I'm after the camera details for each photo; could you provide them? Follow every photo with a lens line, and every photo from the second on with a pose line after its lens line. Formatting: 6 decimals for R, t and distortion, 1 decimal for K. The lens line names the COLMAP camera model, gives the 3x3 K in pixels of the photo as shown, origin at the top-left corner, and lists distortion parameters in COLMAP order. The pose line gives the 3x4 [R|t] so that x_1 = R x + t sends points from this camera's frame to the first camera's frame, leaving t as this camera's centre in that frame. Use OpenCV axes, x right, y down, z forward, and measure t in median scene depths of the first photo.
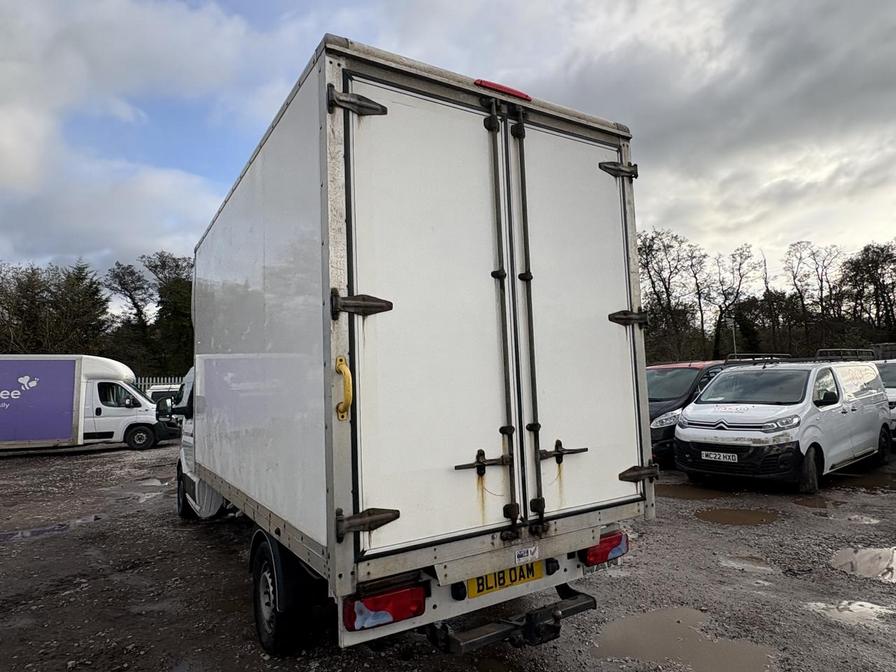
lens RADIAL K [[561.6, 0, 450.3], [0, 561.6, 335.5], [0, 0, 1]] dist [0.013026, -0.003252]
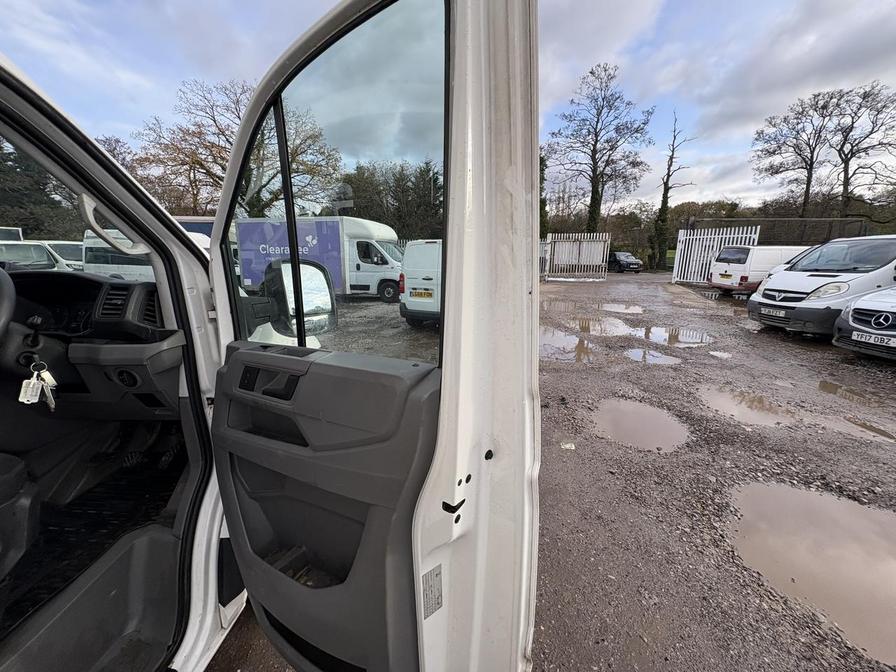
lens RADIAL K [[356.5, 0, 451.0], [0, 356.5, 333.7], [0, 0, 1]] dist [0.002324, -0.000970]
pose [[0.802489, 0.155994, -0.575915, -0.022416], [0.034536, 0.951457, 0.305838, 0.046262], [0.595667, -0.265322, 0.758146, 0.510576]]
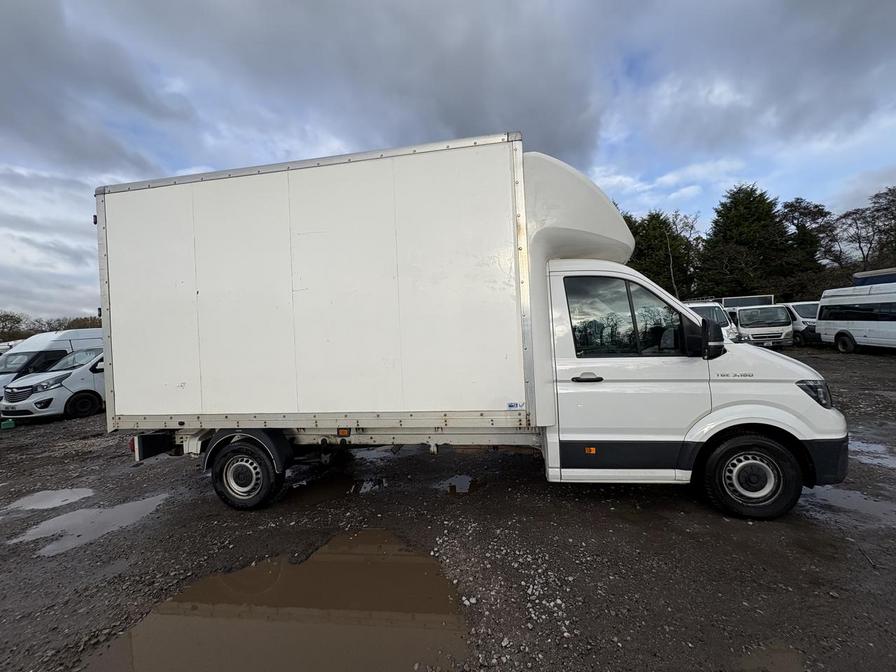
lens RADIAL K [[356.5, 0, 447.3], [0, 356.5, 341.5], [0, 0, 1]] dist [0.002324, -0.000970]
pose [[-0.653626, 0.081348, -0.752433, 0.116736], [0.139698, 0.990091, -0.014311, 0.048631], [0.743813, -0.114468, -0.658513, 0.568300]]
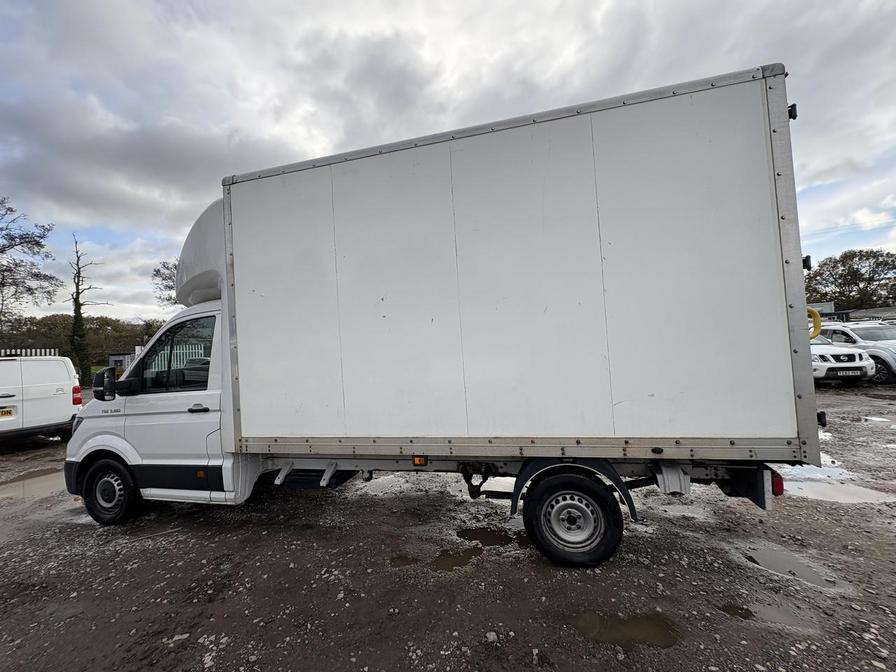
lens RADIAL K [[356.5, 0, 448.8], [0, 356.5, 335.1], [0, 0, 1]] dist [0.002324, -0.000970]
pose [[0.707526, 0.014676, 0.706535, -0.248552], [-0.027500, 0.999599, 0.006774, 0.024304], [-0.706152, -0.024222, 0.707646, 0.169559]]
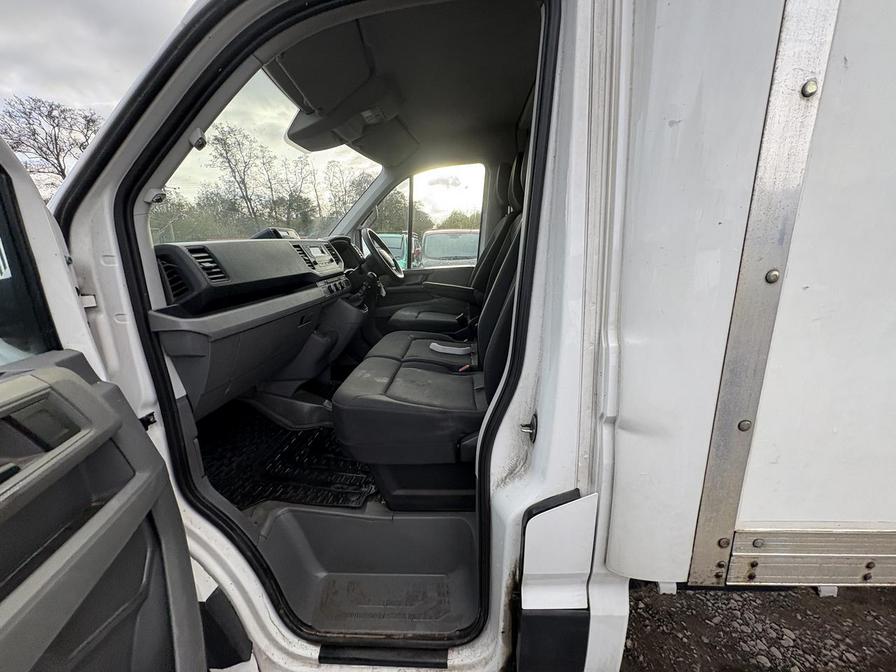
lens RADIAL K [[356.5, 0, 446.4], [0, 356.5, 336.5], [0, 0, 1]] dist [0.002324, -0.000970]
pose [[0.564262, -0.185133, 0.804571, -0.238576], [-0.060471, 0.962648, 0.263916, 0.059543], [-0.823378, -0.197571, 0.531991, 0.423994]]
